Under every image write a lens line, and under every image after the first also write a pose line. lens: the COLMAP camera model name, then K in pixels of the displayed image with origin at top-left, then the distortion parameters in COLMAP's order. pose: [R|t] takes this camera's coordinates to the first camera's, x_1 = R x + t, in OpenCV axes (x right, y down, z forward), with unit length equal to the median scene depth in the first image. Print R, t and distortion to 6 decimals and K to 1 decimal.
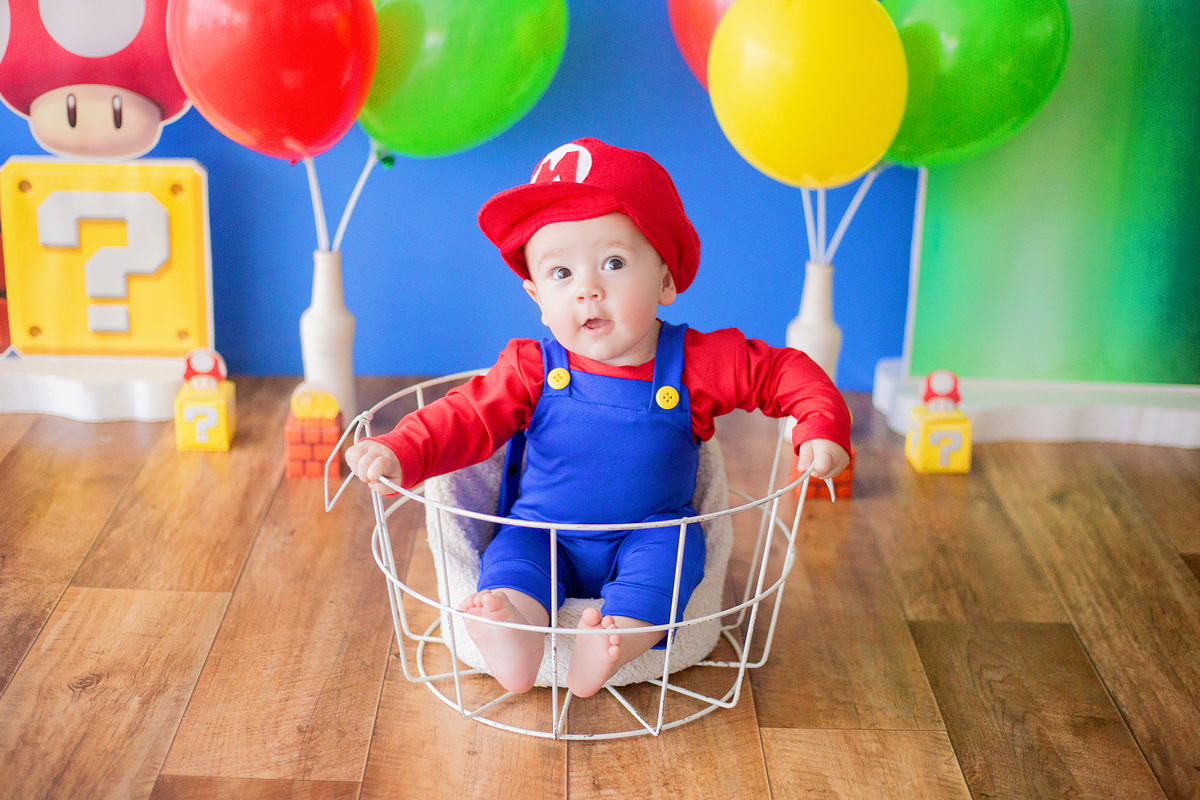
lens RADIAL K [[1805.9, 0, 597.6], [0, 1805.9, 401.3], [0, 0, 1]] dist [-0.140425, 0.000000]
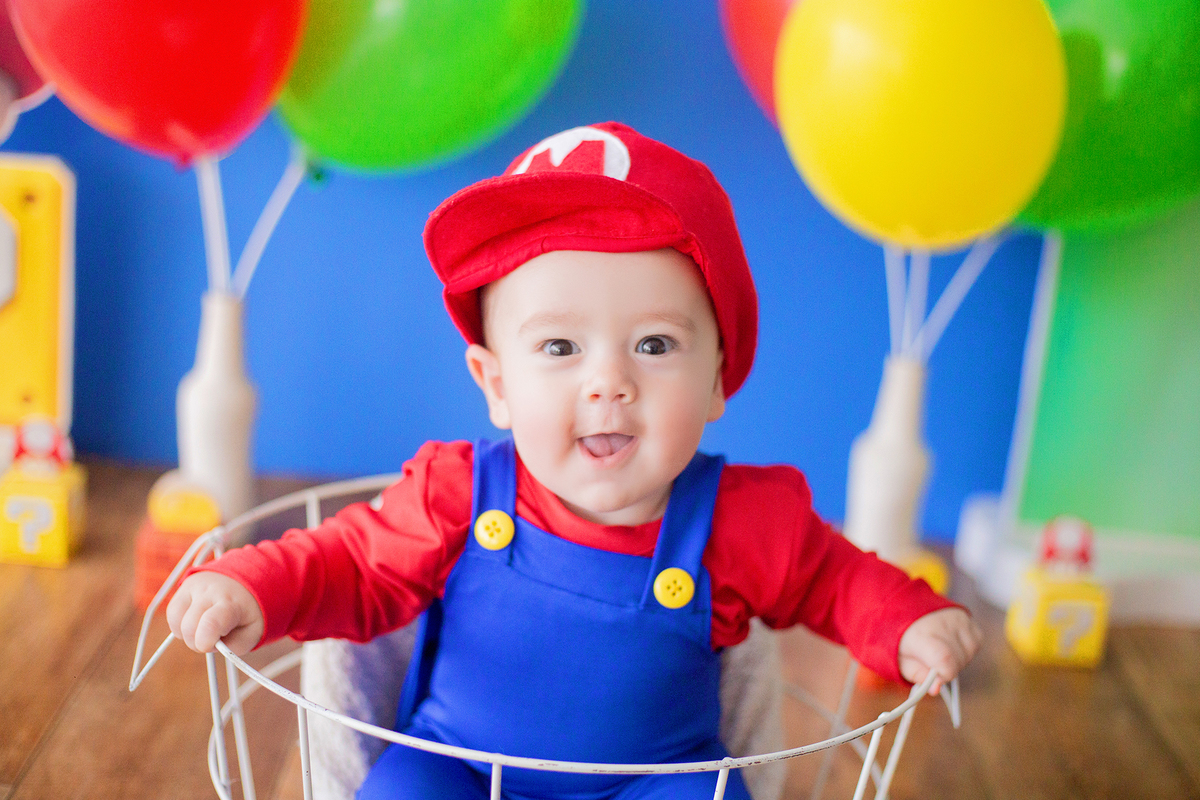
lens RADIAL K [[1805.9, 0, 593.5], [0, 1805.9, 393.5], [0, 0, 1]] dist [-0.140425, 0.000000]
pose [[0.997651, 0.068504, 0.000084, -0.001358], [-0.068343, 0.995390, -0.067289, -0.007349], [-0.004693, 0.067125, 0.997734, 0.325092]]
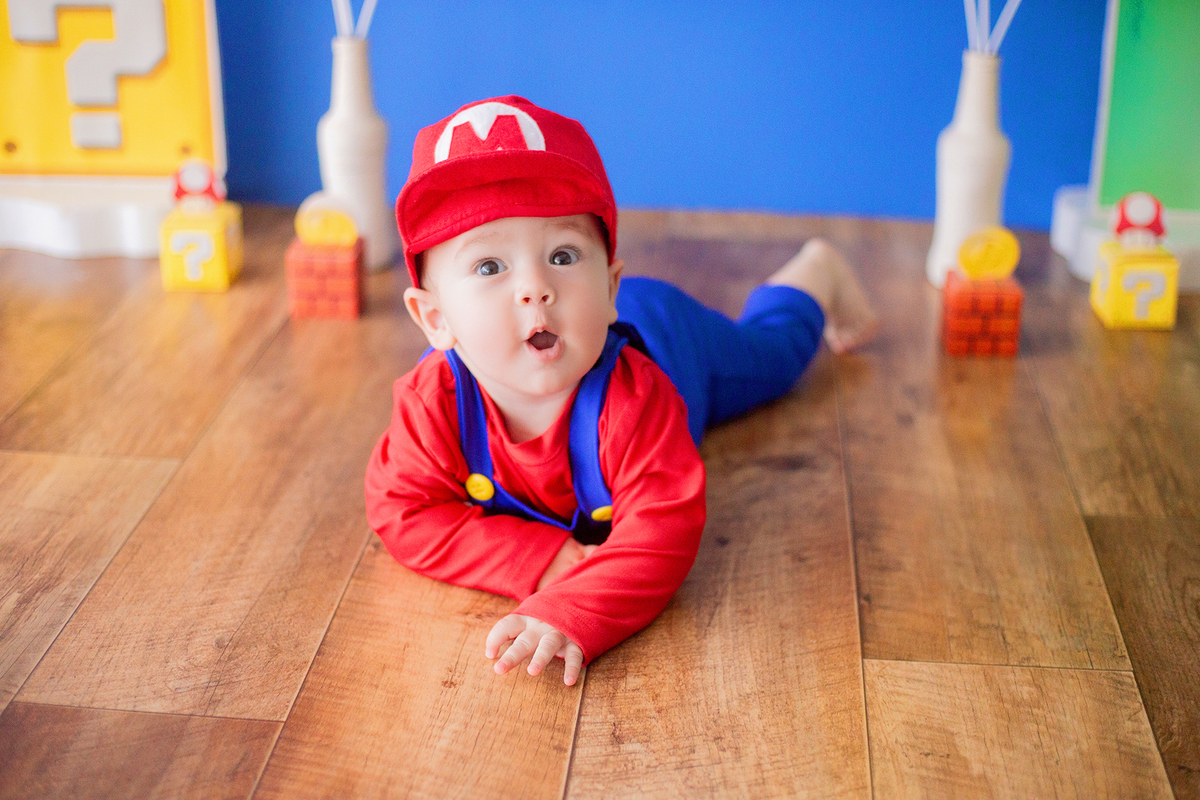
lens RADIAL K [[1805.9, 0, 606.2], [0, 1805.9, 400.0], [0, 0, 1]] dist [-0.140425, 0.000000]
pose [[0.994478, 0.014772, -0.103898, 0.051809], [-0.009361, 0.998584, 0.052371, 0.037384], [0.104524, -0.051109, 0.993208, 0.248851]]
